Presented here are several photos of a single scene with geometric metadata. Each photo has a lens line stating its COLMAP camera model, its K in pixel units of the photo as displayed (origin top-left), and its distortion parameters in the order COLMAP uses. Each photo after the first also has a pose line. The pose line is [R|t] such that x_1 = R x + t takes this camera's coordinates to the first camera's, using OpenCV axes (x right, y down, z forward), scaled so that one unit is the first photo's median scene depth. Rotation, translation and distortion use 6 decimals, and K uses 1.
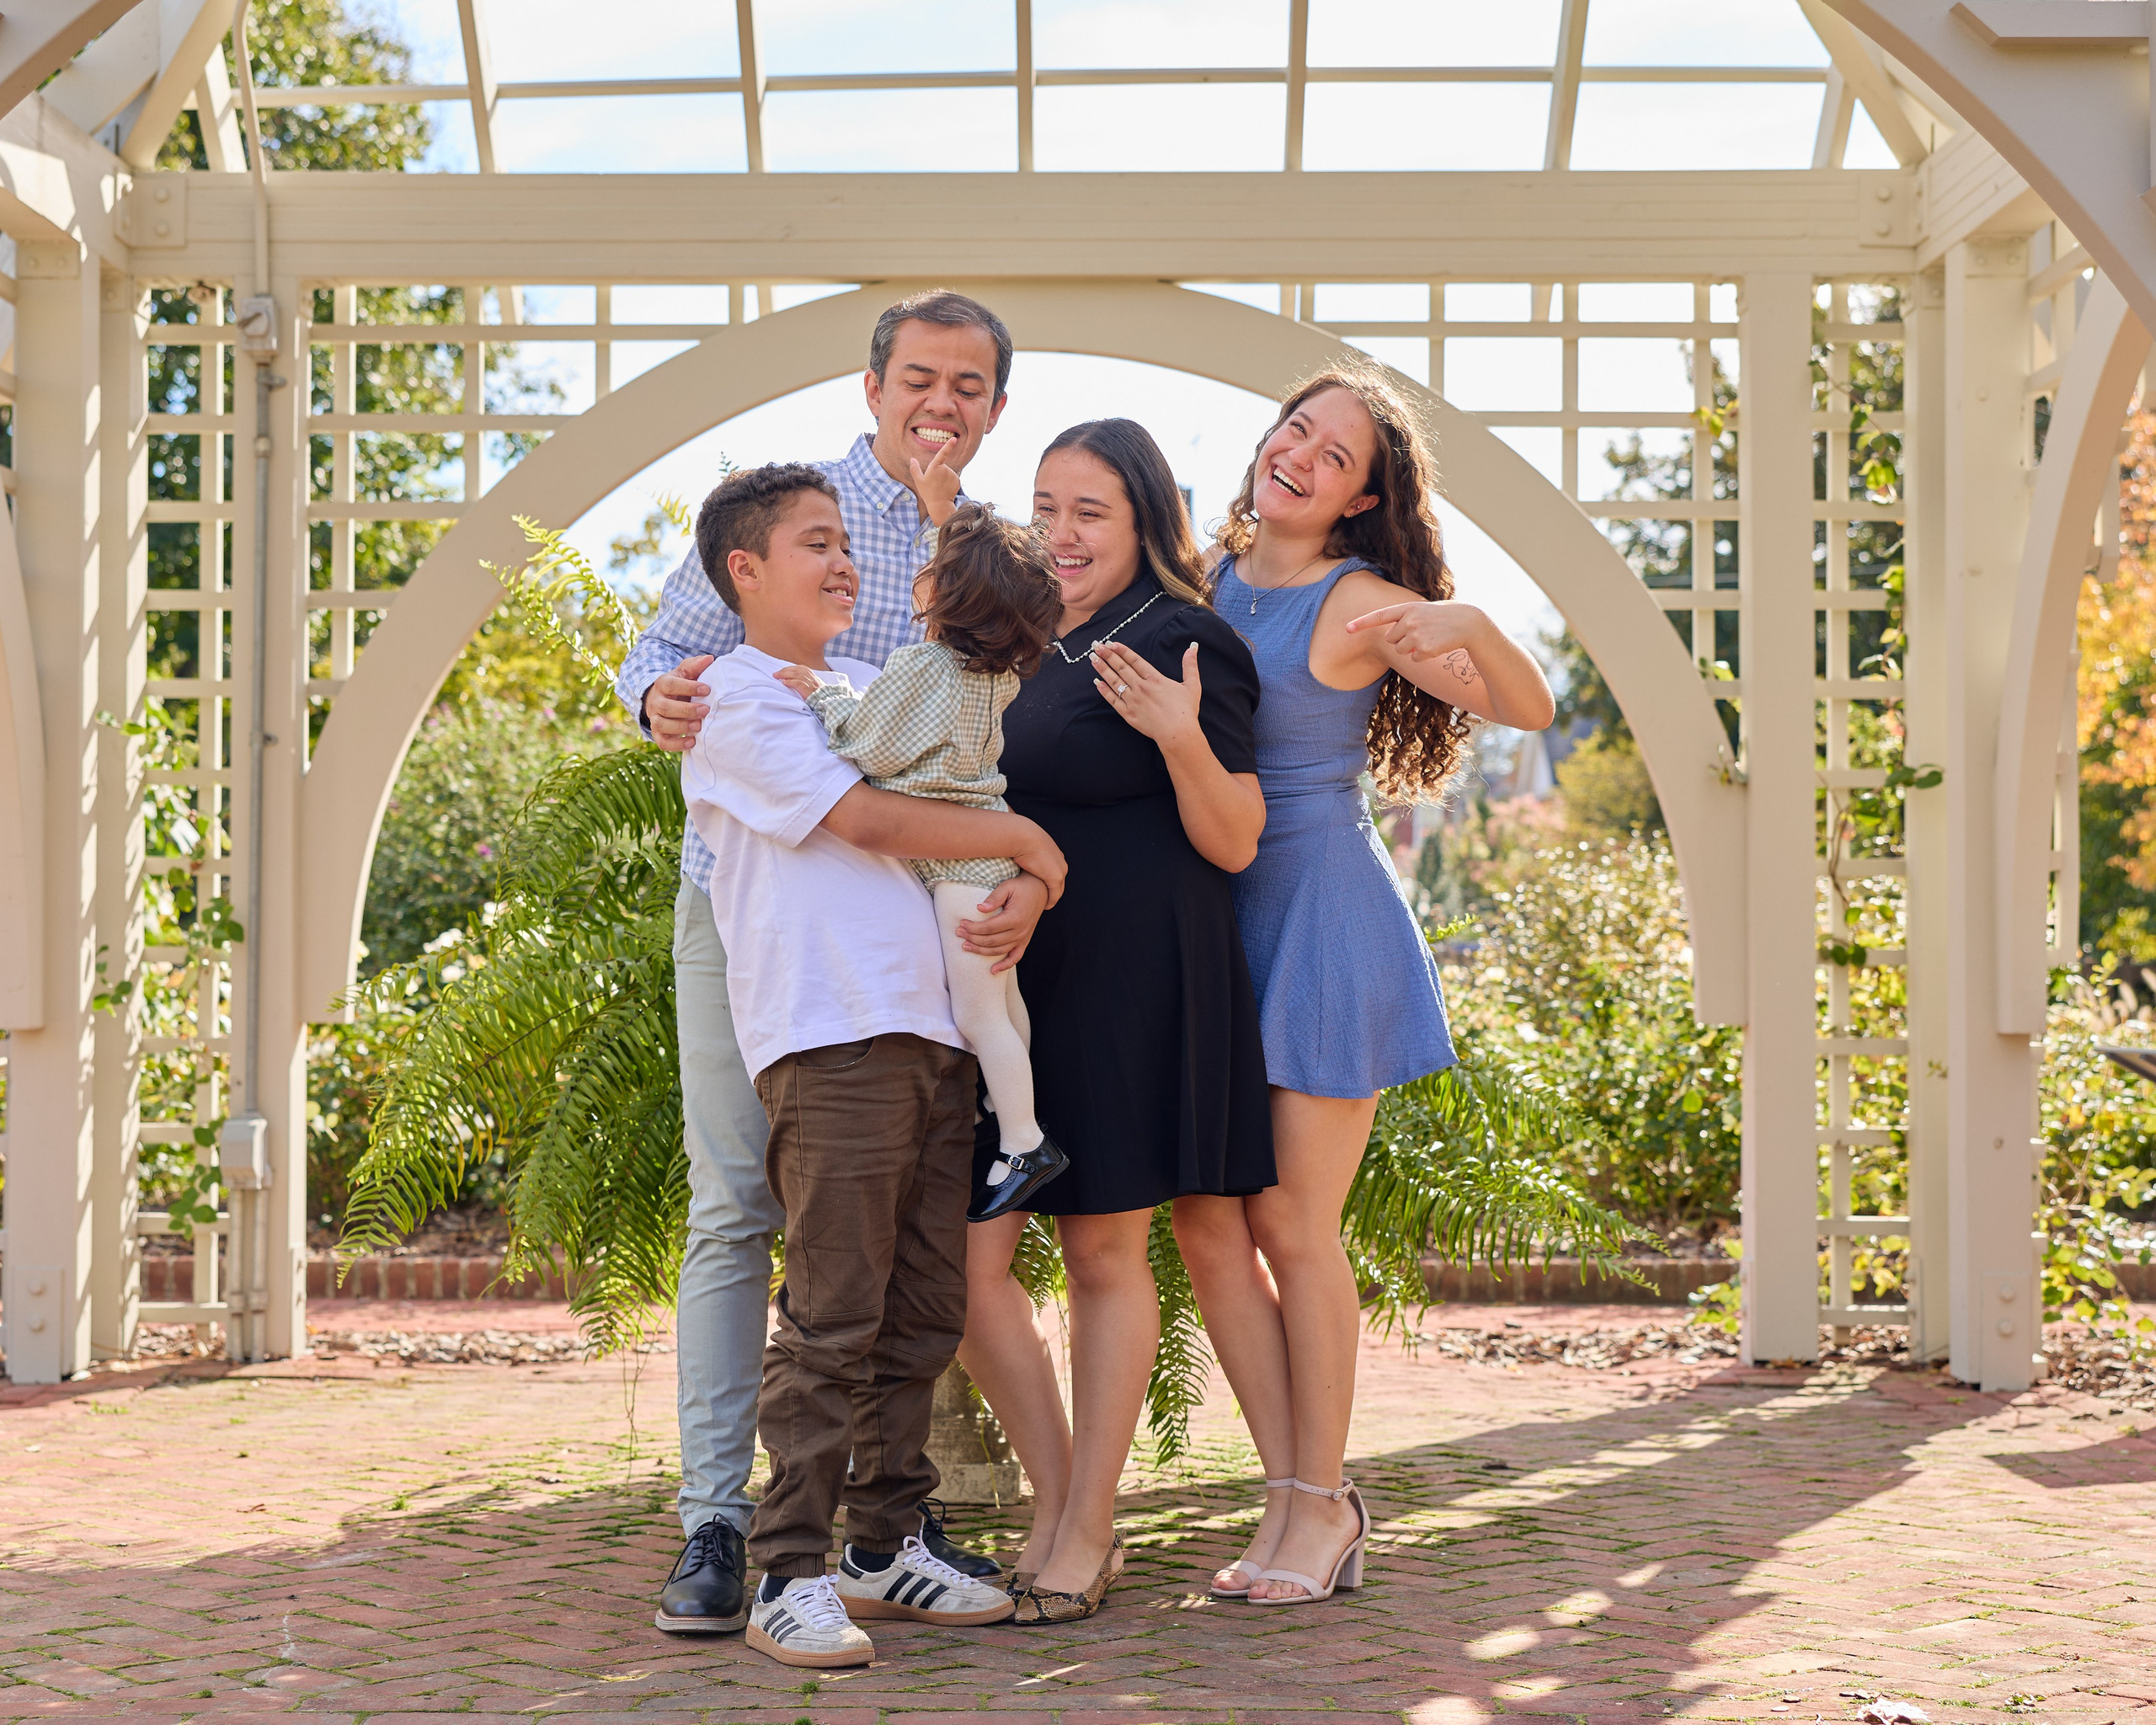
lens RADIAL K [[3473.6, 0, 1007.8], [0, 3473.6, 854.7], [0, 0, 1]] dist [-0.004743, 0.018297]
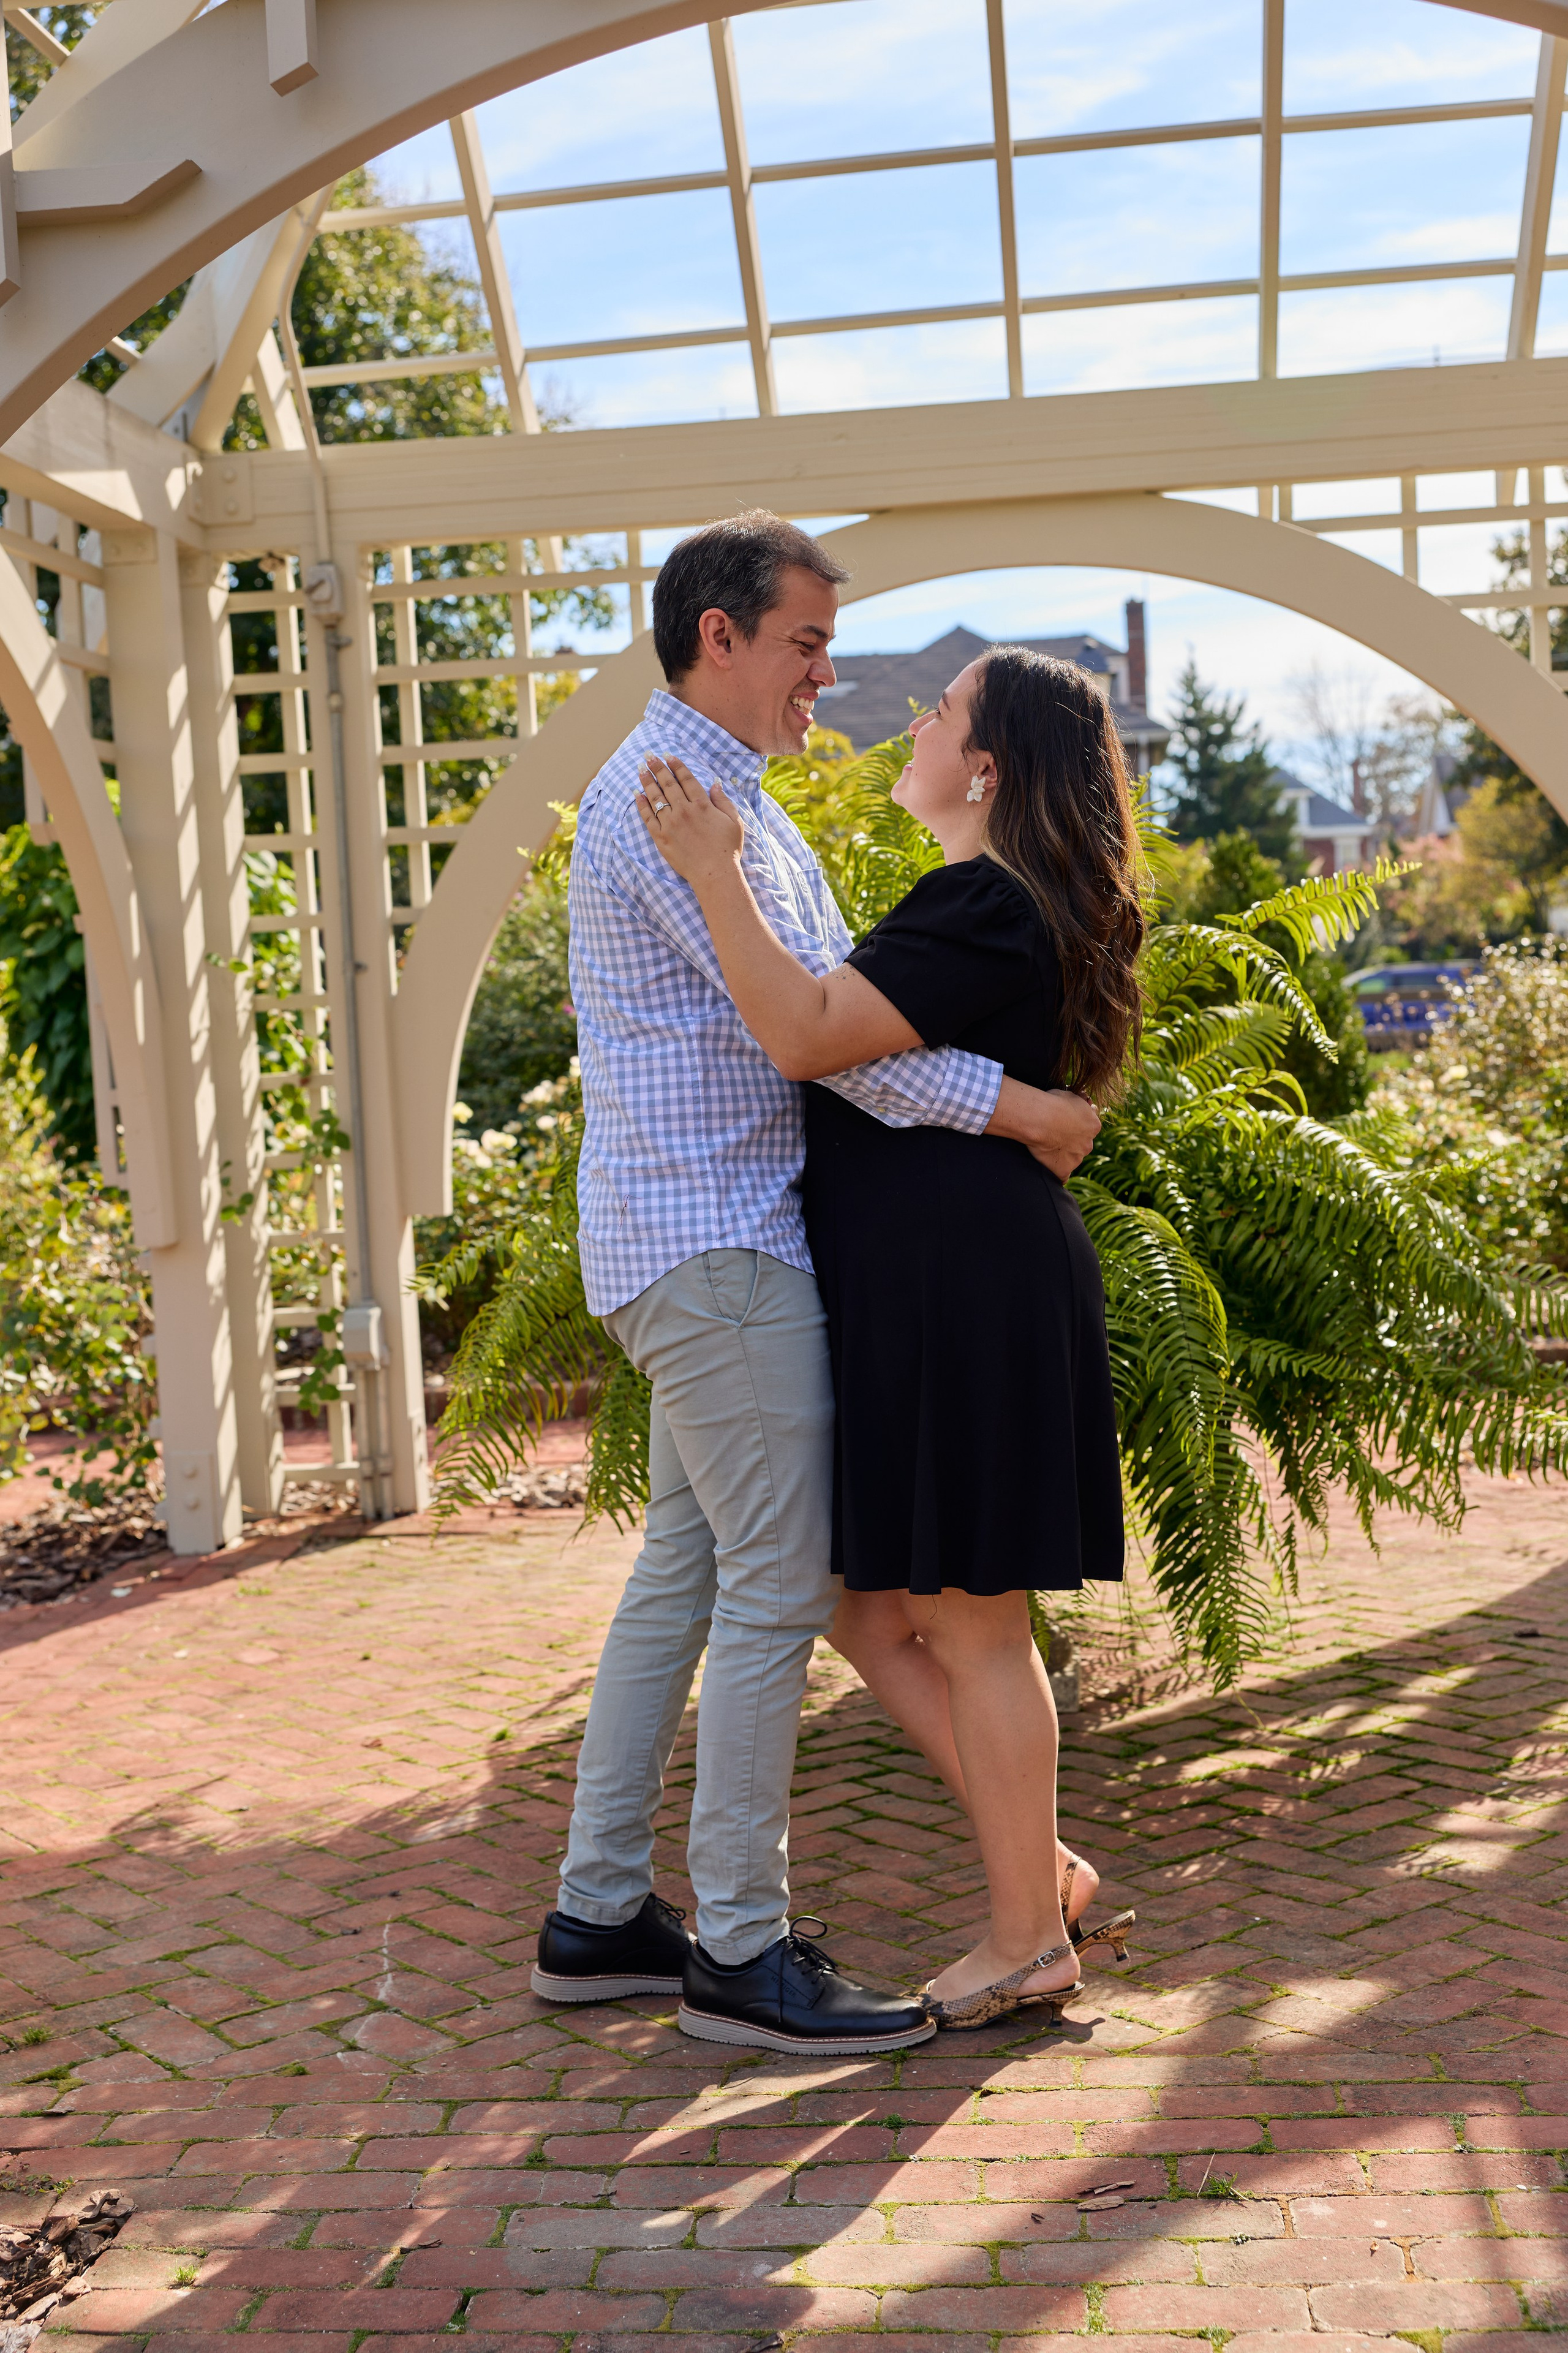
lens RADIAL K [[2748.1, 0, 784.0], [0, 2748.1, 1176.5], [0, 0, 1]] dist [-0.001810, 0.001354]
pose [[0.995263, -0.047818, -0.084651, -0.005792], [0.055994, 0.993708, 0.096999, -0.043318], [0.079480, -0.101280, 0.991678, 0.126826]]
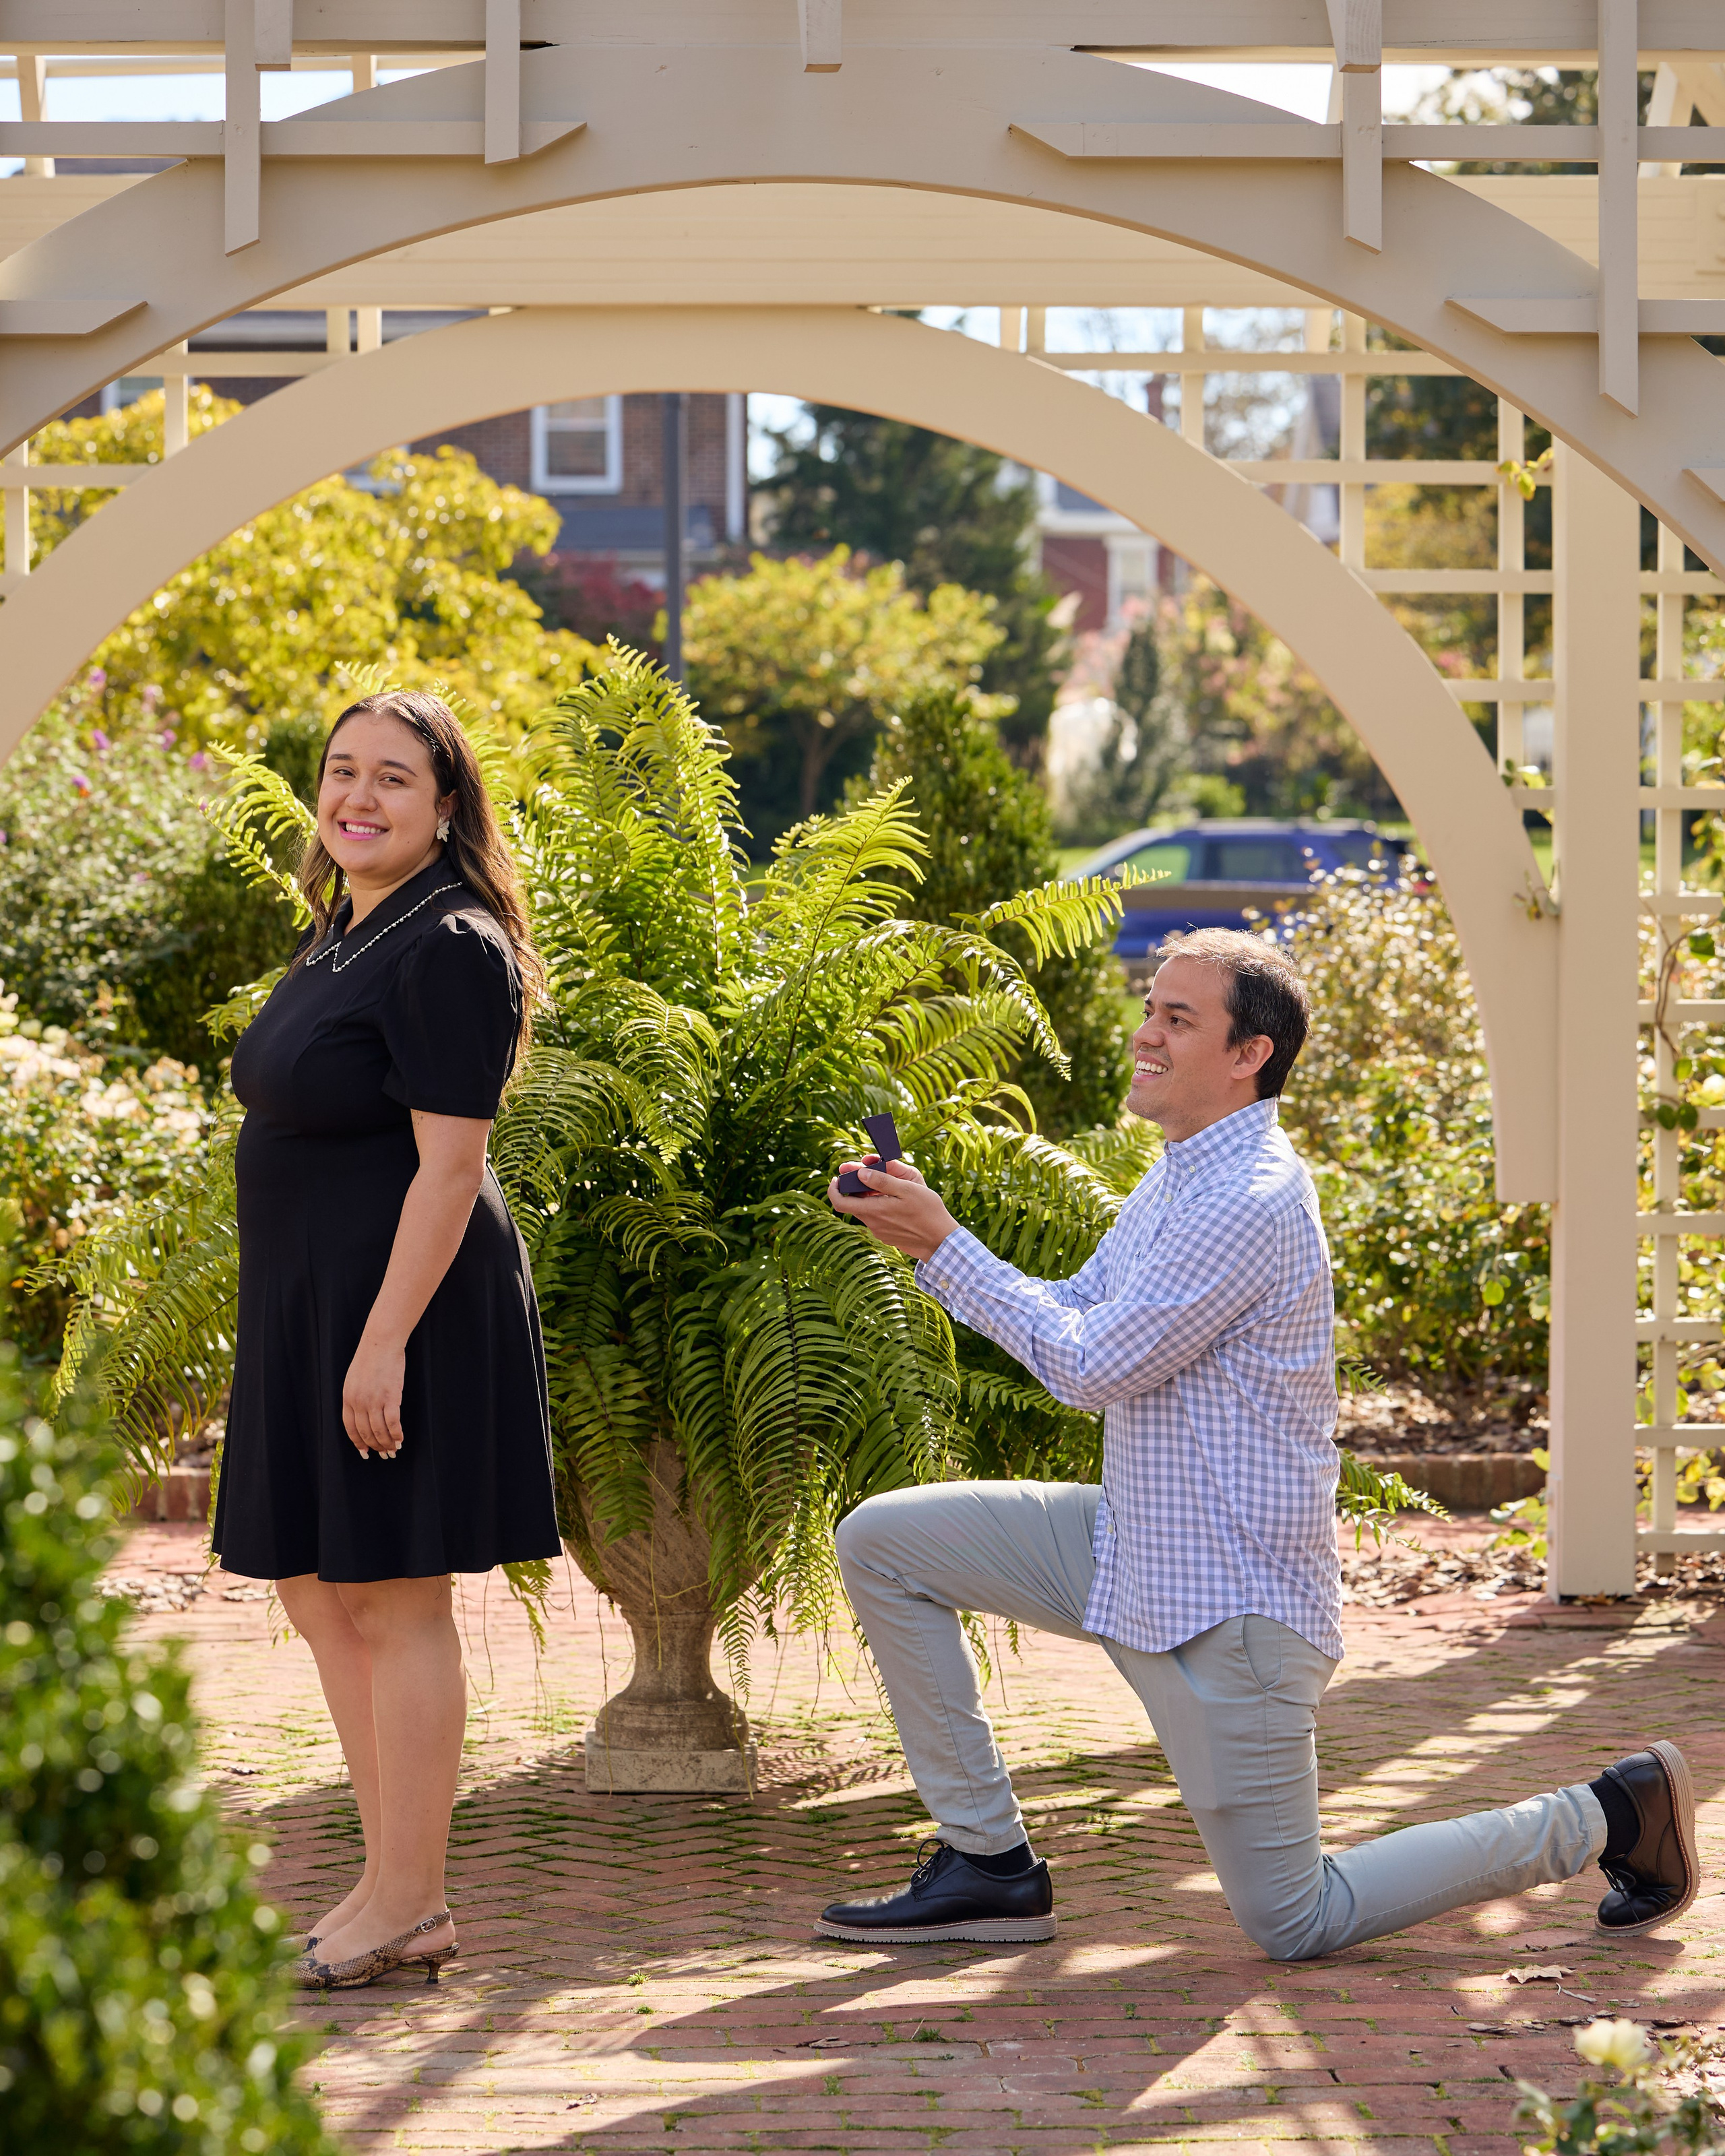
lens RADIAL K [[6015.5, 0, 862.5], [0, 6015.5, 1078.0], [0, 0, 1]] dist [-0.176547, 0.448697]
pose [[0.997065, -0.006681, 0.076274, -0.064720], [0.000556, 0.996792, 0.080036, -0.095715], [-0.076564, -0.079758, 0.993870, -0.423536]]
